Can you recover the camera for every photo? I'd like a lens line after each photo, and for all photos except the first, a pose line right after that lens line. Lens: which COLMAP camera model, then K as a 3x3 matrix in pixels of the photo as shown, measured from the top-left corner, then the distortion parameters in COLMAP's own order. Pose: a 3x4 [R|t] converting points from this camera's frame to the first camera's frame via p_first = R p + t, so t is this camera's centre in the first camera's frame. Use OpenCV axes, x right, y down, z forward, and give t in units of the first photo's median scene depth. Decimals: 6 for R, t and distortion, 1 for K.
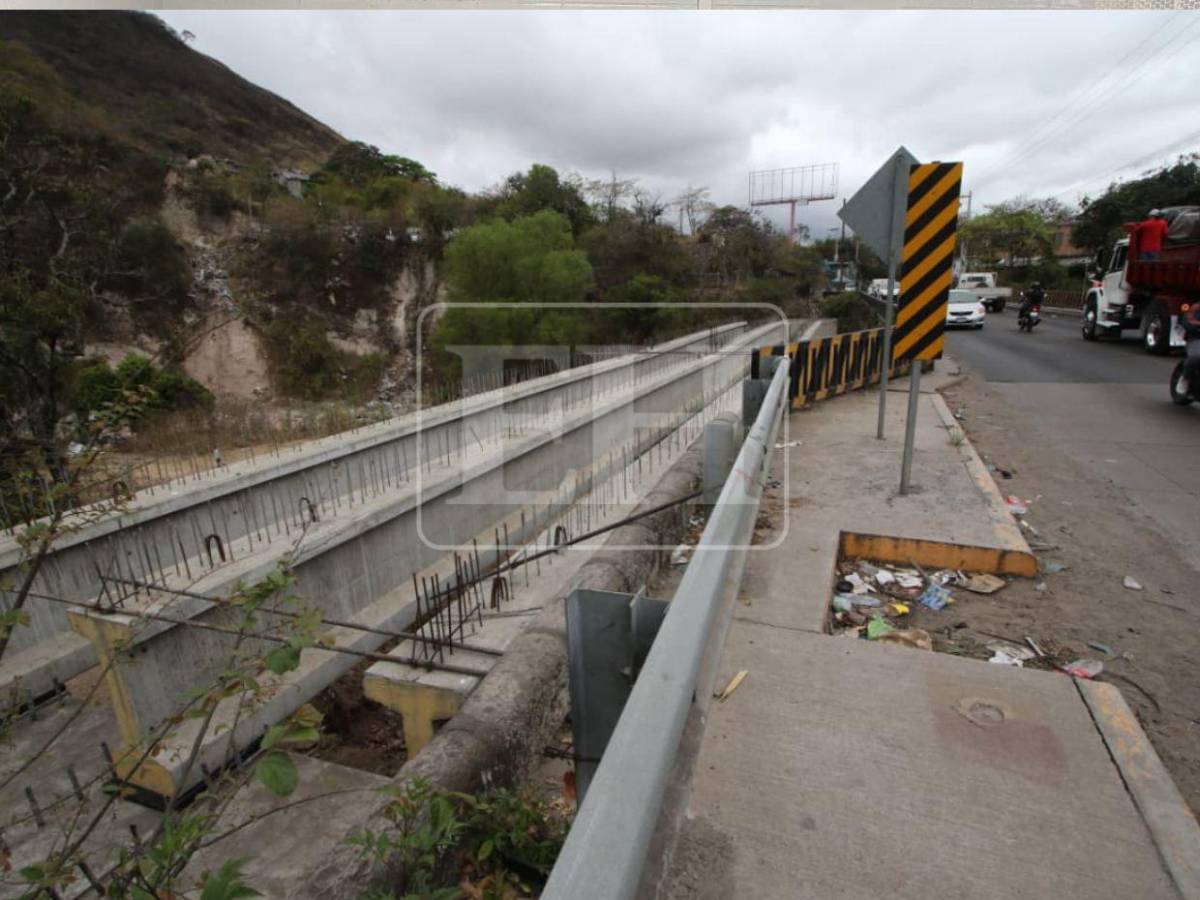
lens RADIAL K [[649.2, 0, 600.9], [0, 649.2, 466.4], [0, 0, 1]] dist [-0.010495, -0.002048]
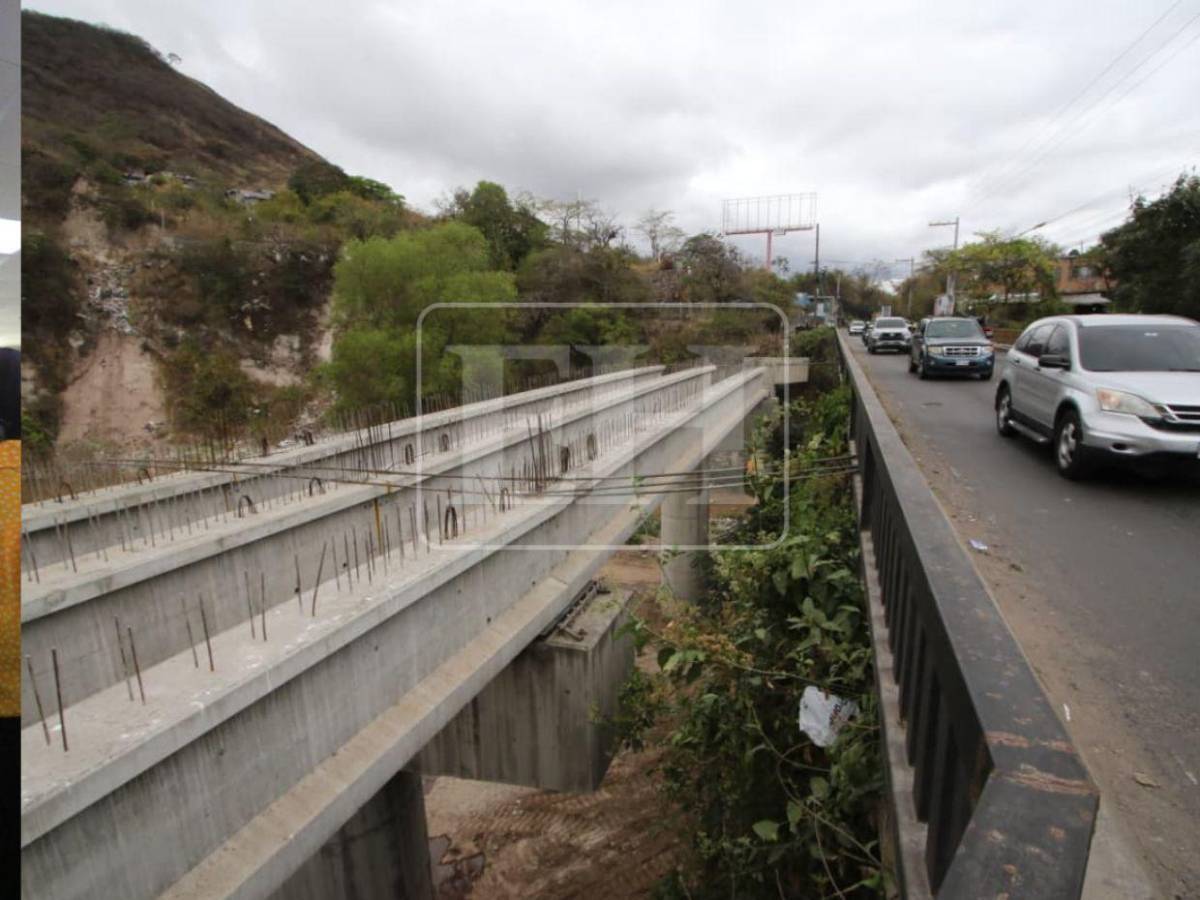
lens RADIAL K [[651.6, 0, 615.8], [0, 651.6, 452.4], [0, 0, 1]] dist [-0.019937, 0.001508]
pose [[0.999232, 0.015005, 0.036209, 0.056659], [-0.012615, 0.997783, -0.065344, -0.030968], [-0.037109, 0.064837, 0.997206, 0.112141]]
